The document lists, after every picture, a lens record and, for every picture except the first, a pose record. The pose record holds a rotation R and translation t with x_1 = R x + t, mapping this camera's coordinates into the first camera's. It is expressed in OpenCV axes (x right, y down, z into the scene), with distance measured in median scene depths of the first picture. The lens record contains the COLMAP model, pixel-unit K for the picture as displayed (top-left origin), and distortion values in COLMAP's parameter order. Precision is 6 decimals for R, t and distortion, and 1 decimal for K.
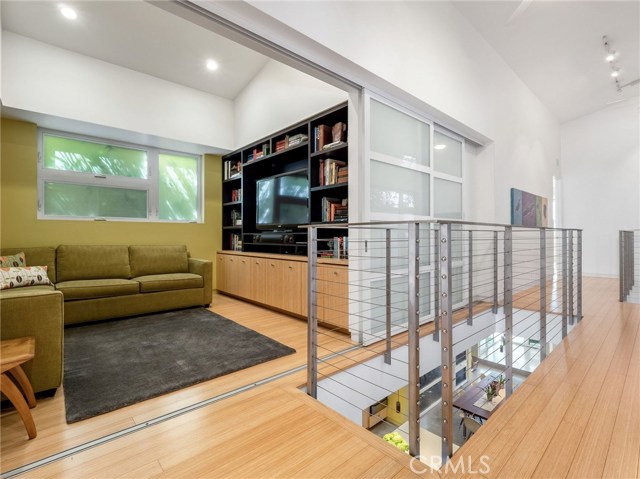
lens RADIAL K [[310.0, 0, 317.8], [0, 310.0, 234.9], [0, 0, 1]] dist [0.003379, -0.003333]
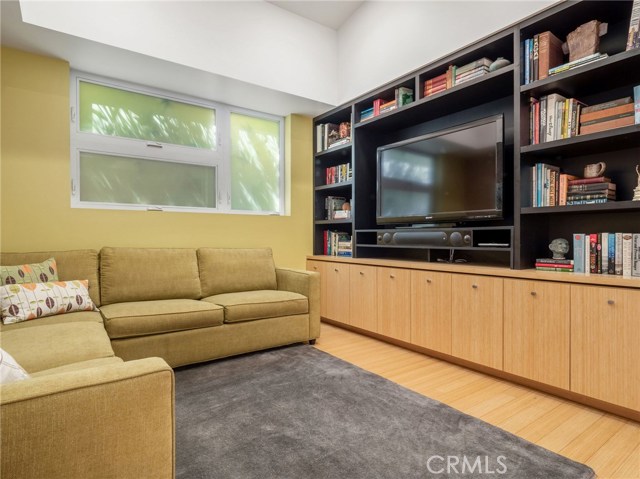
lens RADIAL K [[362.6, 0, 321.1], [0, 362.6, 242.1], [0, 0, 1]] dist [-0.002262, -0.001260]
pose [[0.995091, 0.000994, -0.098957, -0.291906], [0.000721, 0.999850, 0.017289, 0.008805], [0.098959, -0.017275, 0.994942, 0.278533]]
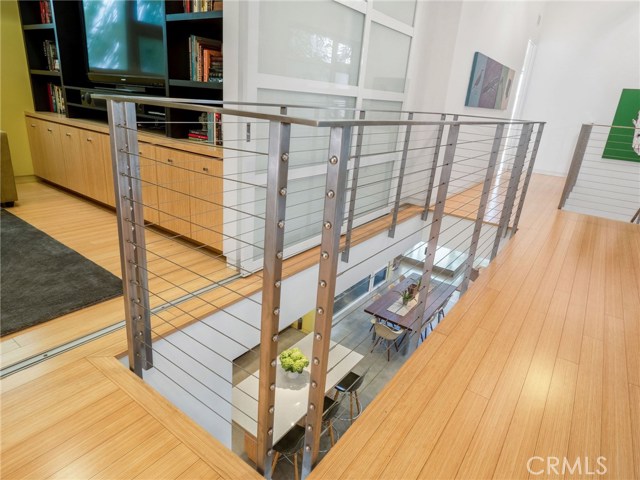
lens RADIAL K [[389.5, 0, 316.7], [0, 389.5, 237.4], [0, 0, 1]] dist [0.014251, -0.005161]
pose [[0.975019, 0.003185, 0.222097, 0.083252], [-0.079406, 0.938818, 0.335136, -0.027664], [-0.207441, -0.344400, 0.915618, 0.127914]]
